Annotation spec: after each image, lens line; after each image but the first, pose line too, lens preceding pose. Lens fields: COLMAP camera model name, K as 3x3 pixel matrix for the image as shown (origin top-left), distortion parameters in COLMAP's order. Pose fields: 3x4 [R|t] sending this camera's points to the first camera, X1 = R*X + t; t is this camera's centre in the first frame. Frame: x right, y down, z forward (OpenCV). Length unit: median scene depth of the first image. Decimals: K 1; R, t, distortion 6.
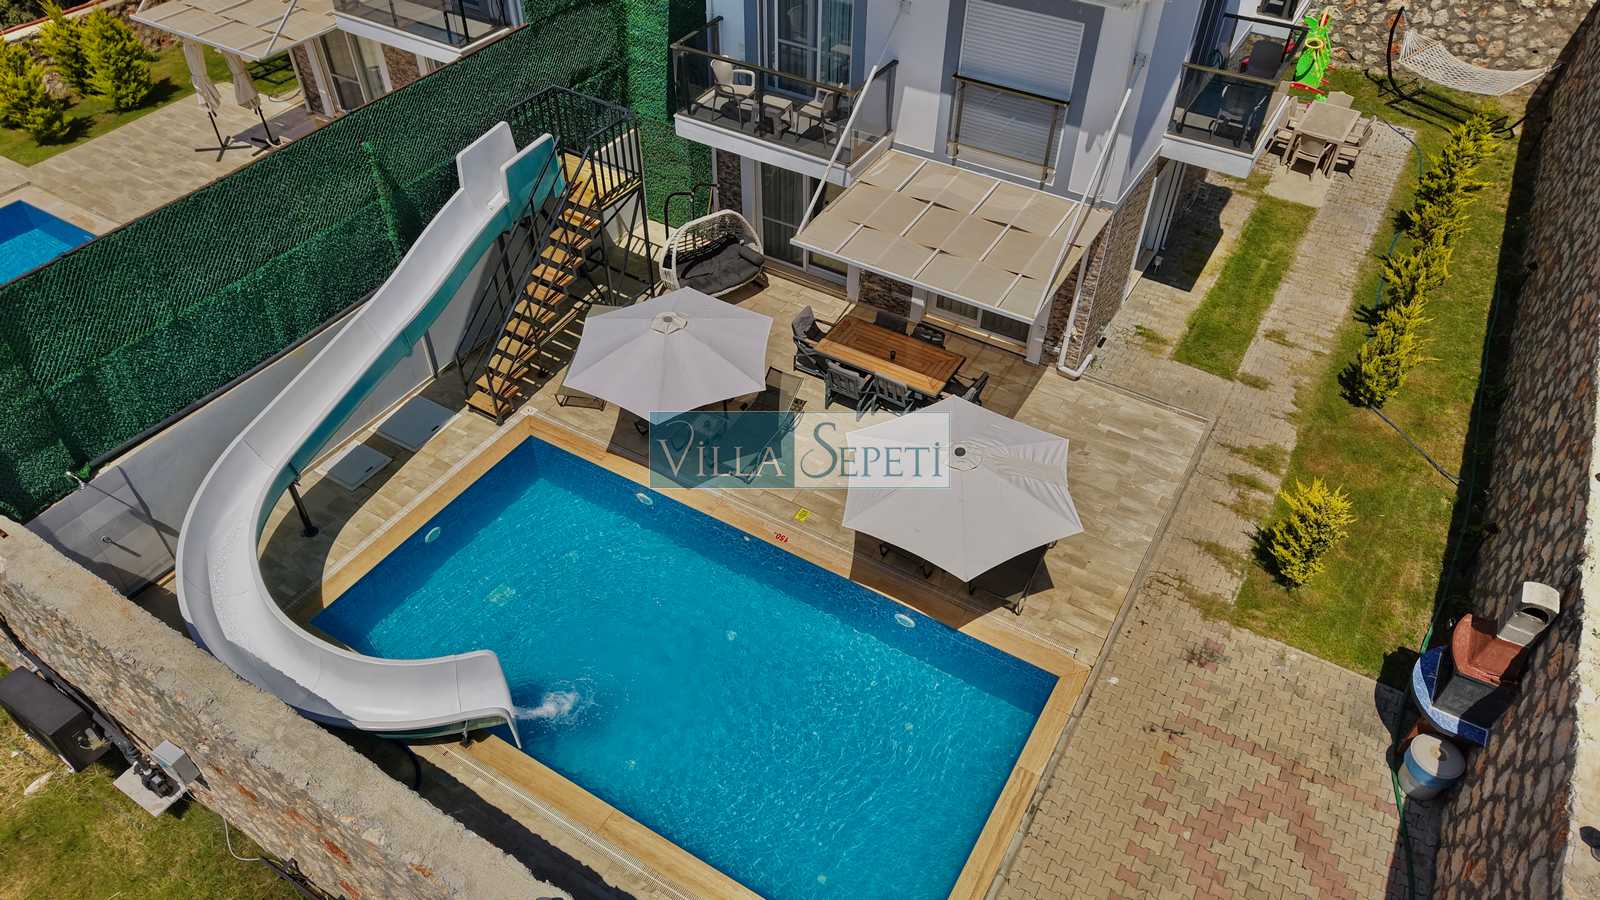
lens RADIAL K [[1019.5, 0, 801.3], [0, 1019.5, 453.9], [0, 0, 1]] dist [0.016833, -0.009239]
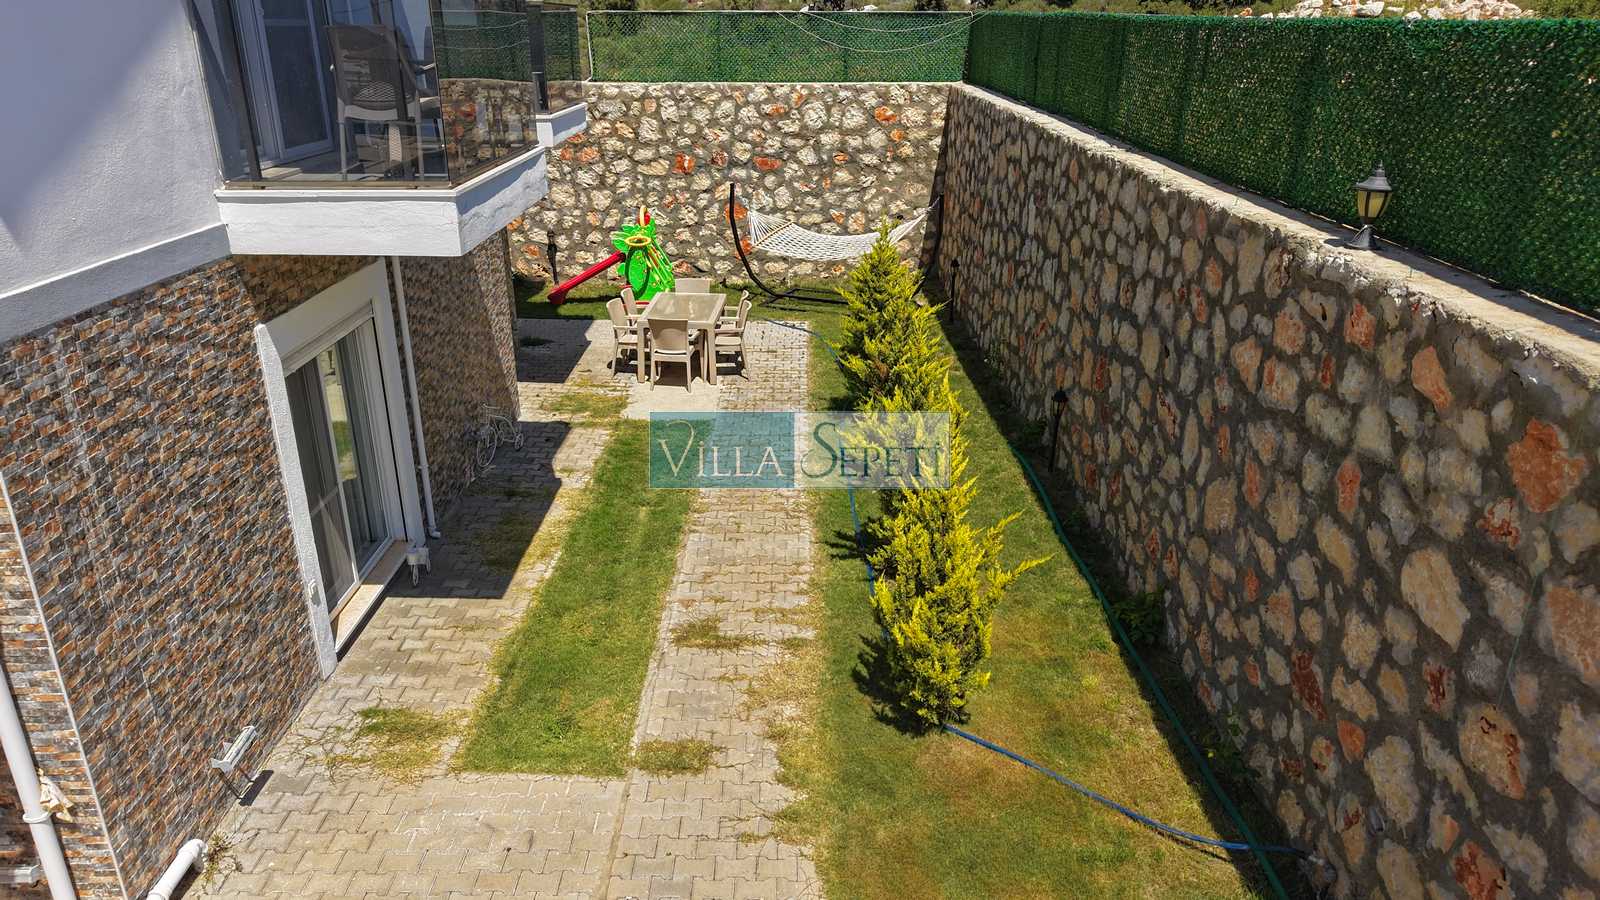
lens RADIAL K [[1078.9, 0, 810.8], [0, 1078.9, 450.0], [0, 0, 1]] dist [0.021604, -0.015415]
pose [[0.848422, -0.189991, 0.494048, 0.312539], [0.360737, 0.890582, -0.277007, -0.043269], [-0.387361, 0.413240, 0.824126, 0.609059]]
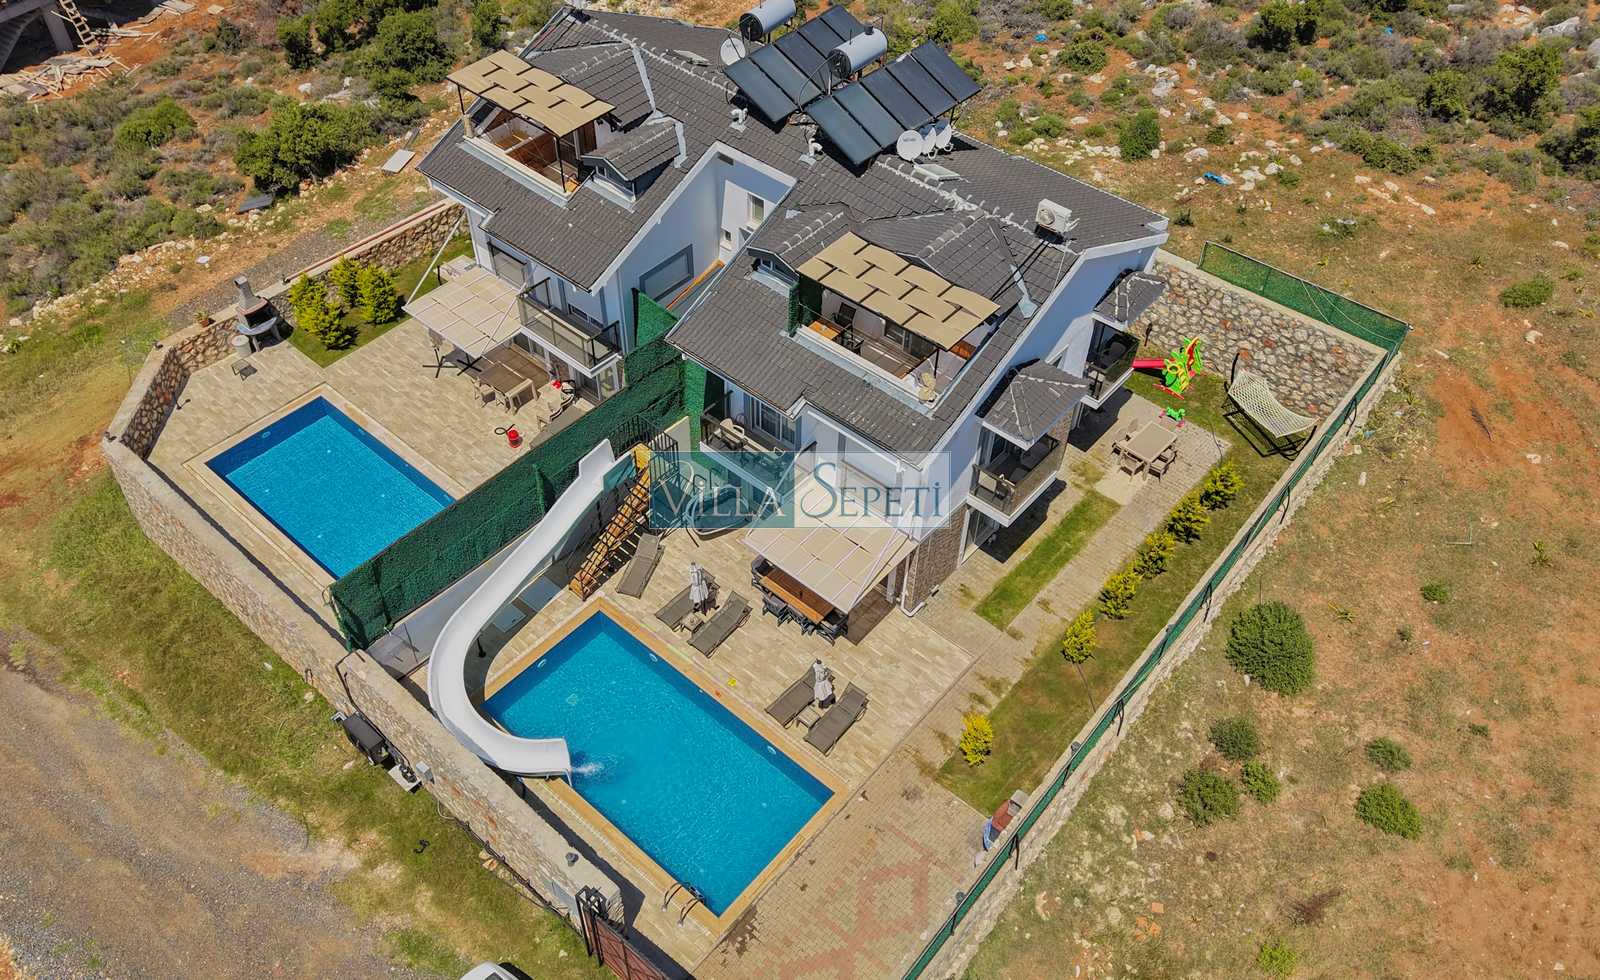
lens RADIAL K [[1113.8, 0, 790.3], [0, 1113.8, 484.4], [0, 0, 1]] dist [0.055835, -0.010020]
pose [[0.985124, 0.131888, -0.110167, 0.251325], [-0.127802, 0.990850, 0.043390, -0.357115], [0.114881, -0.028664, 0.992966, -0.900322]]
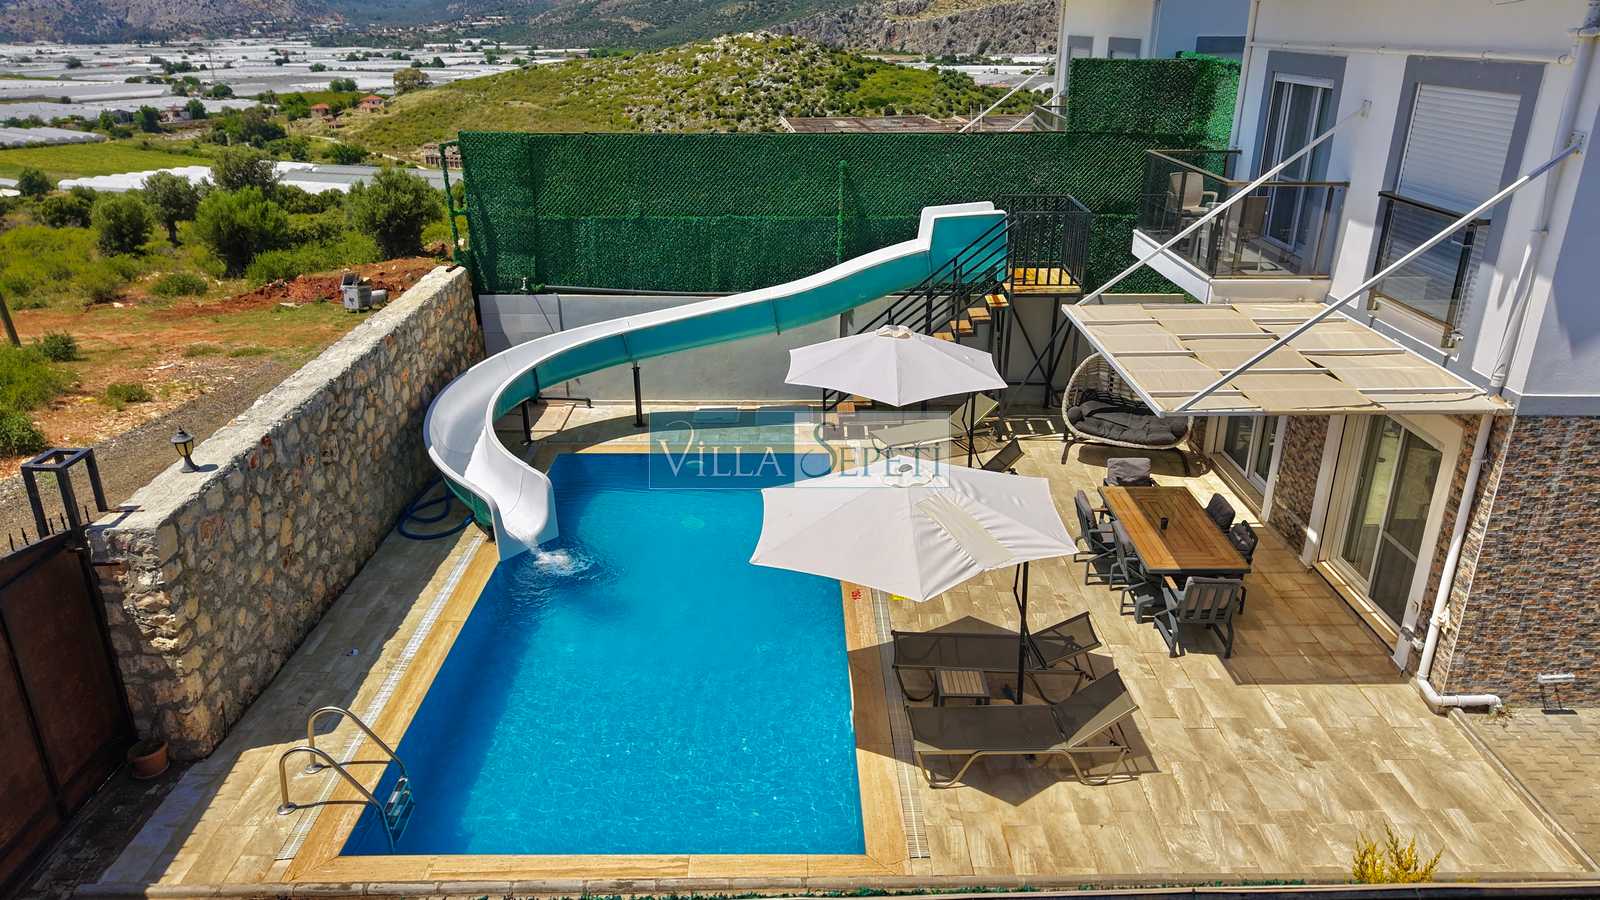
lens RADIAL K [[1078.9, 0, 790.2], [0, 1078.9, 446.5], [0, 0, 1]] dist [0.021604, -0.015415]
pose [[0.523120, 0.316309, -0.791388, 0.531535], [-0.588146, 0.806006, -0.066622, 0.065925], [0.616790, 0.500302, 0.607673, 0.321440]]
